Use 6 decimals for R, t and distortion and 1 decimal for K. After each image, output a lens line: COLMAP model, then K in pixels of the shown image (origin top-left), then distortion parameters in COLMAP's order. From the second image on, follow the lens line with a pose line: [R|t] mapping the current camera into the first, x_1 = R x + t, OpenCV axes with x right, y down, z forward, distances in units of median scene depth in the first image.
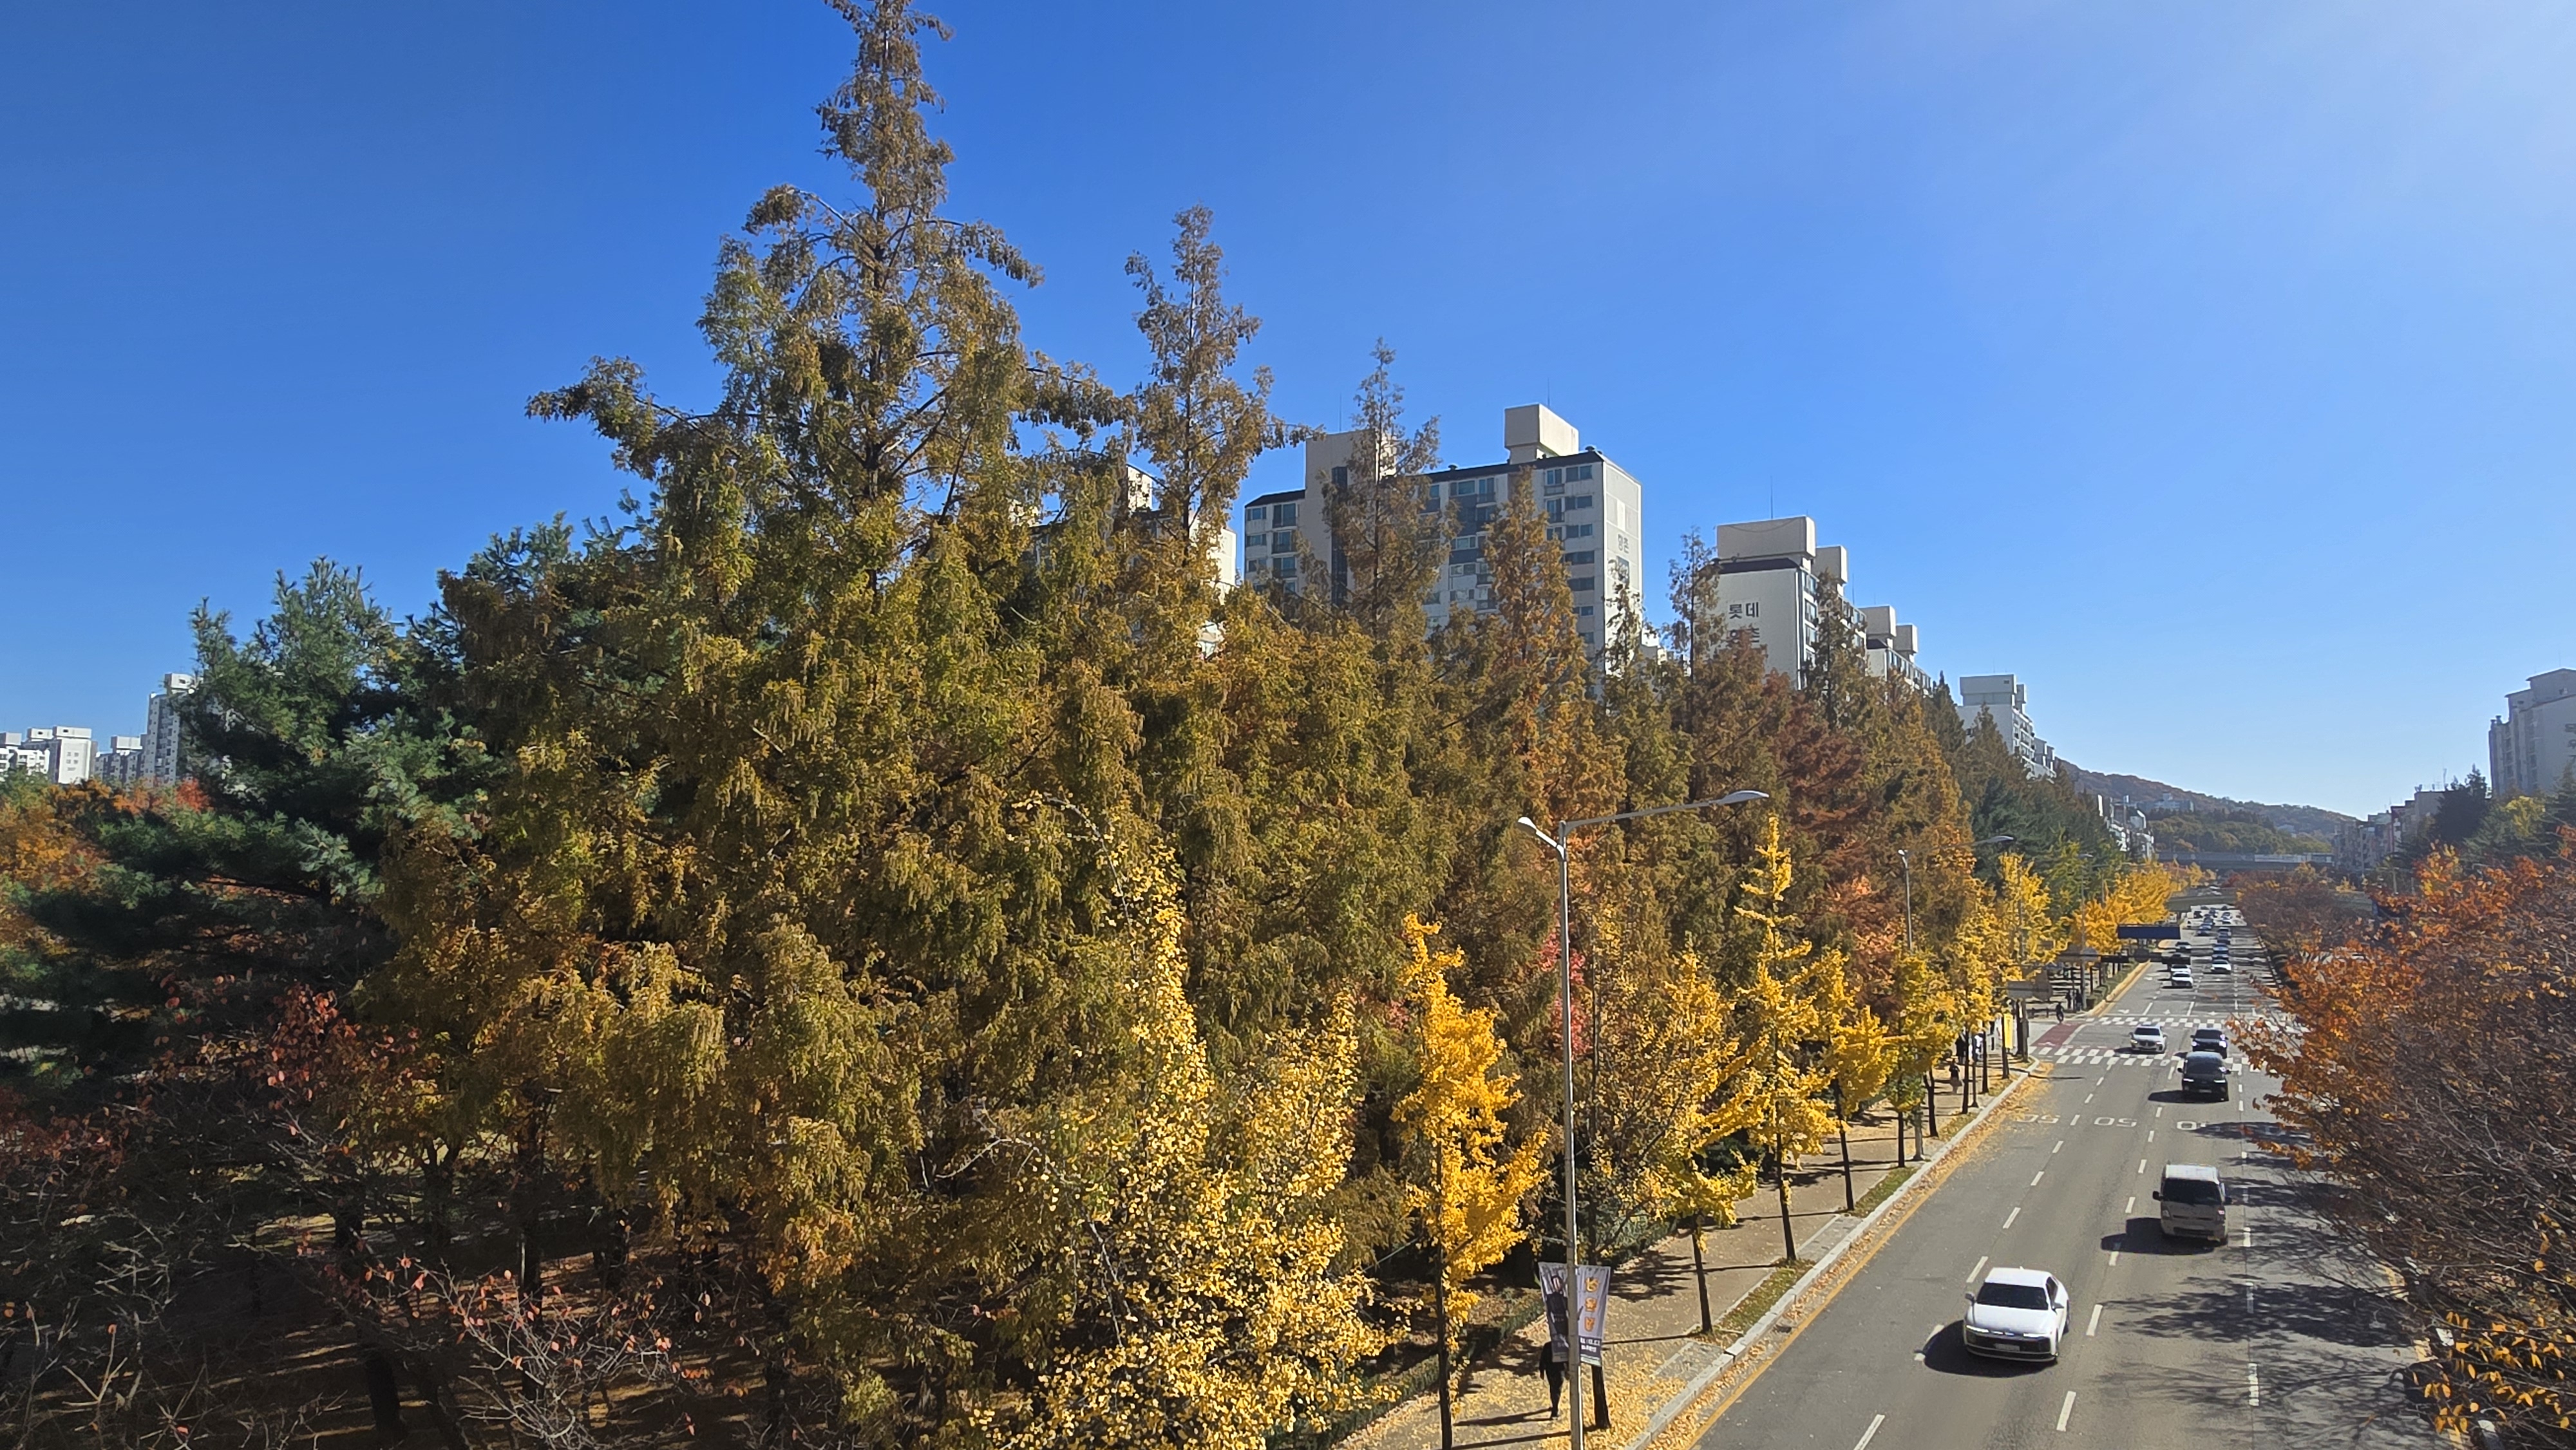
lens RADIAL K [[1610.9, 0, 1288.0], [0, 1610.9, 725.0], [0, 0, 1]] dist [0.004395, 0.000034]
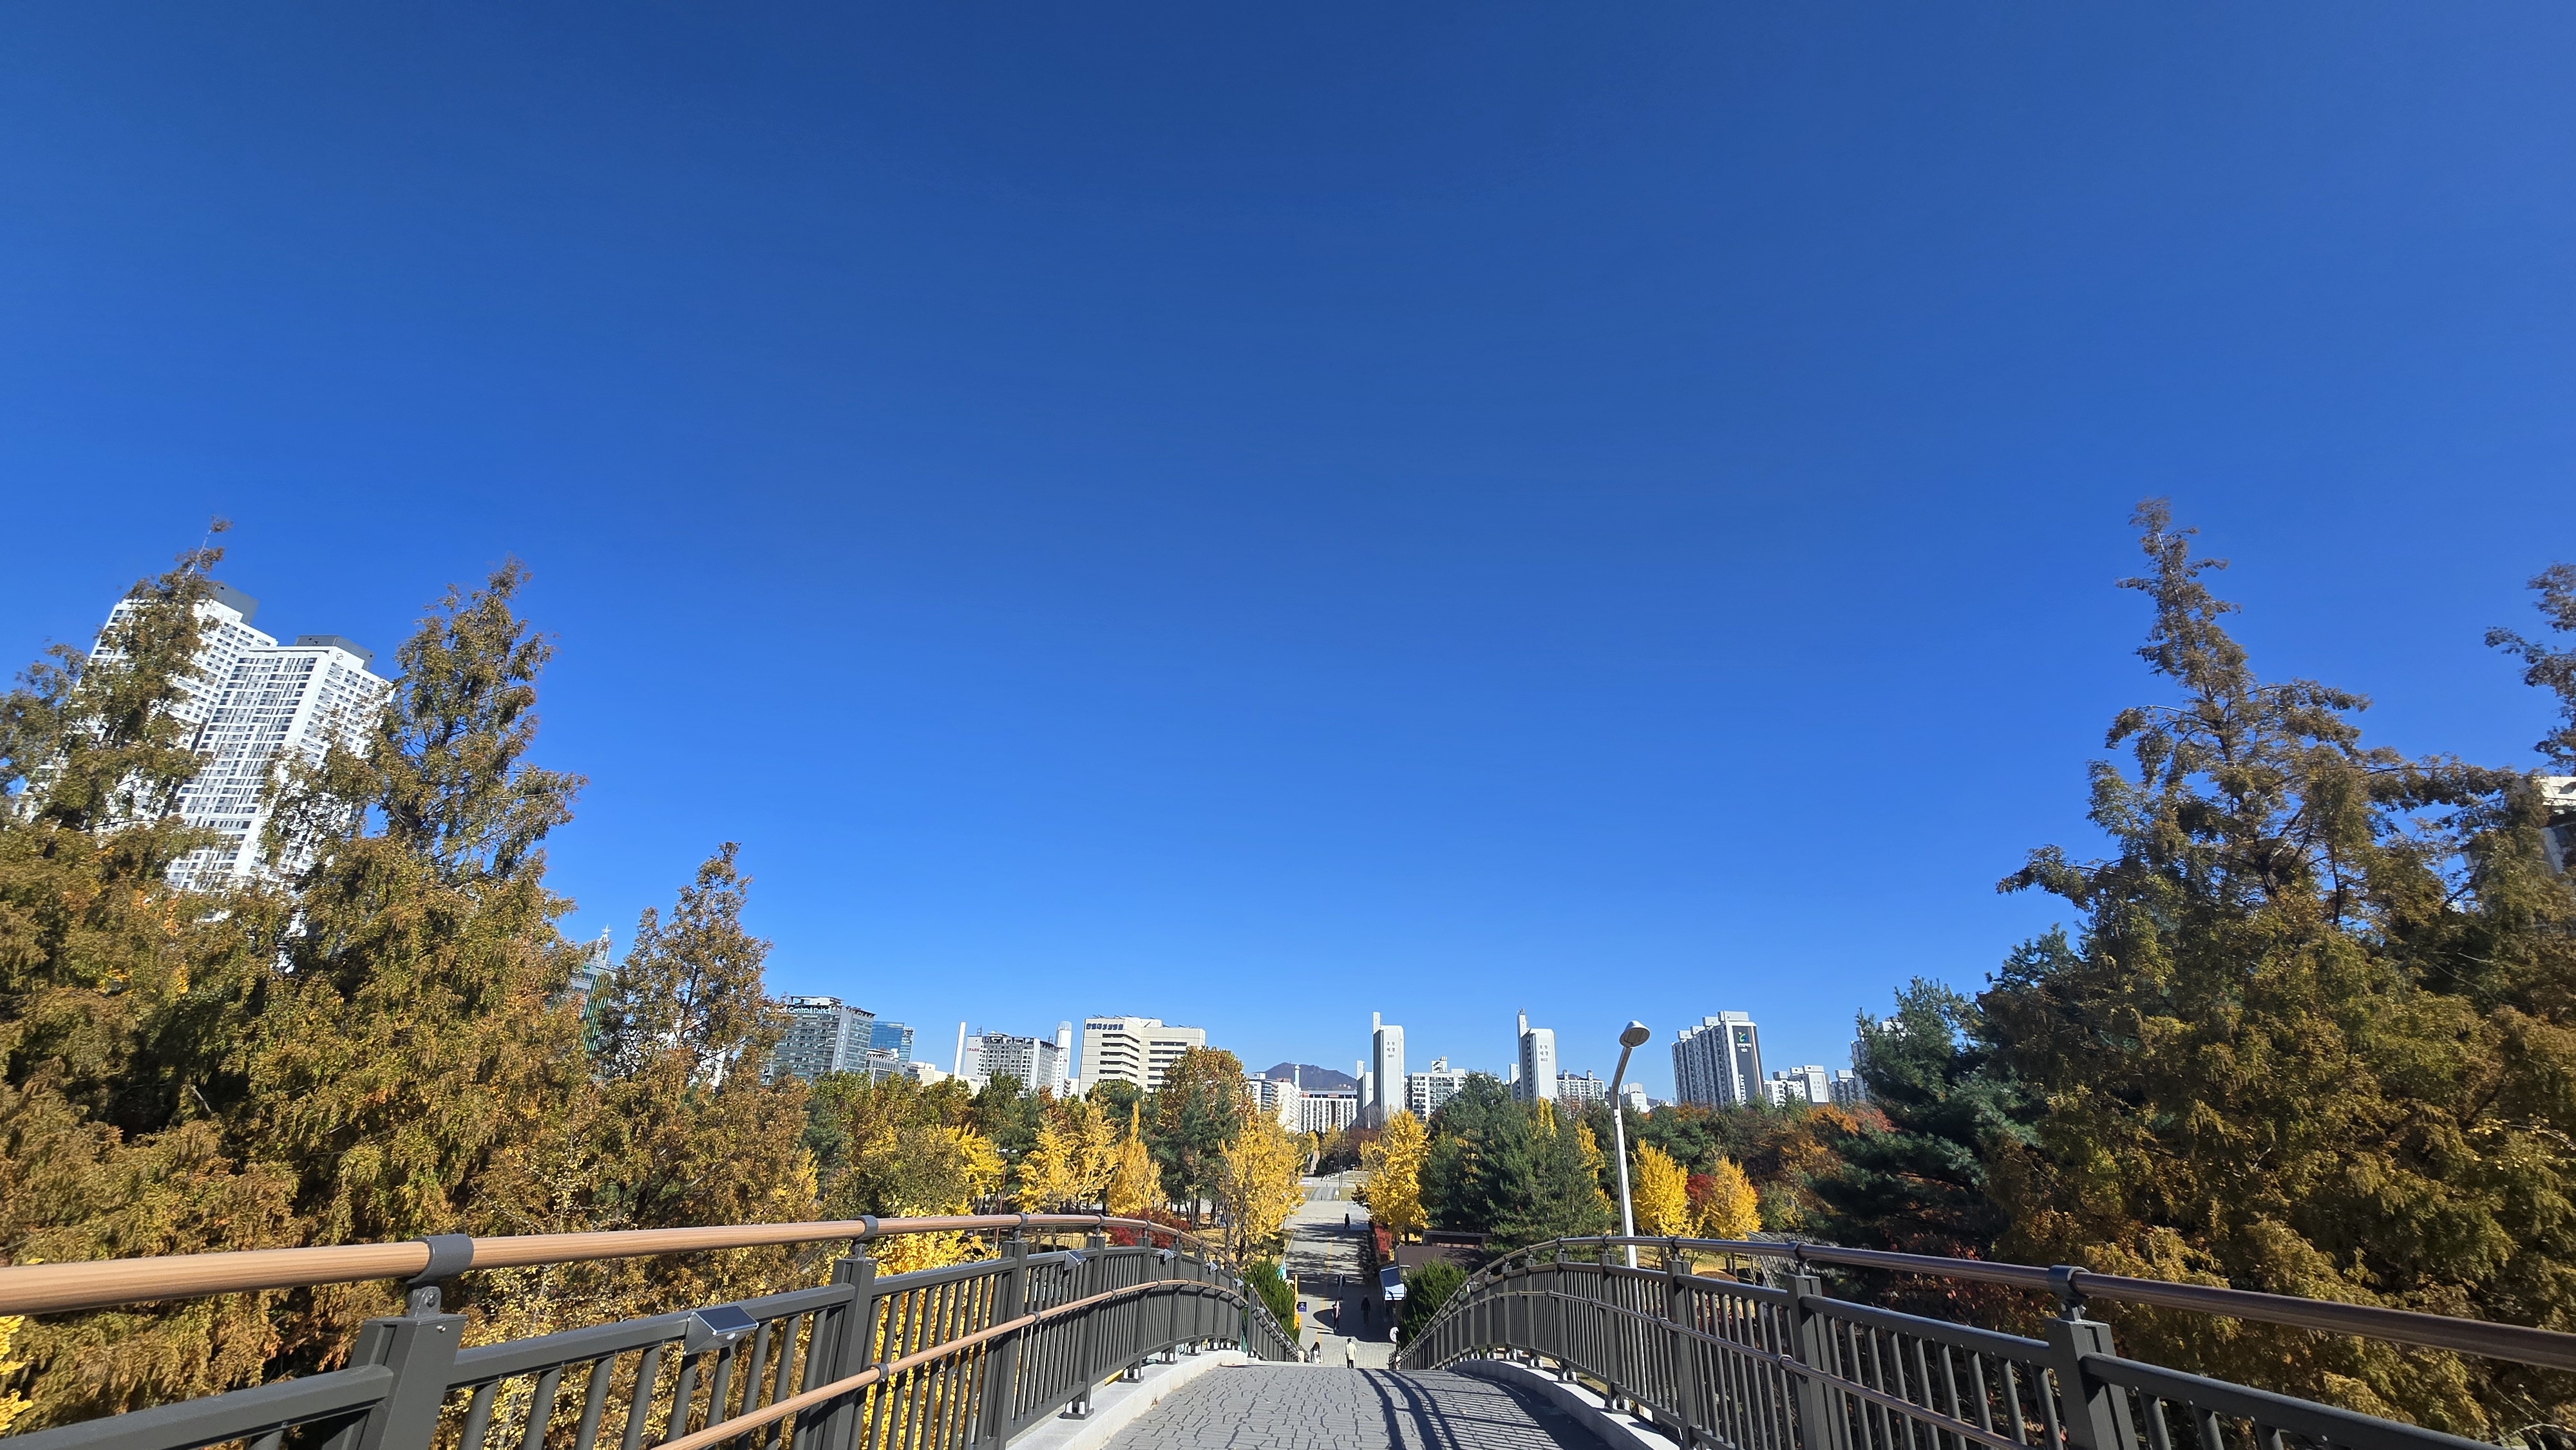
lens RADIAL K [[1054.2, 0, 1287.6], [0, 1054.2, 731.3], [0, 0, 1]] dist [-0.000395, 0.000112]
pose [[0.462296, -0.320558, -0.826756, 0.149540], [0.063390, 0.941931, -0.329769, -0.025105], [0.884457, 0.100043, 0.455771, -0.189538]]
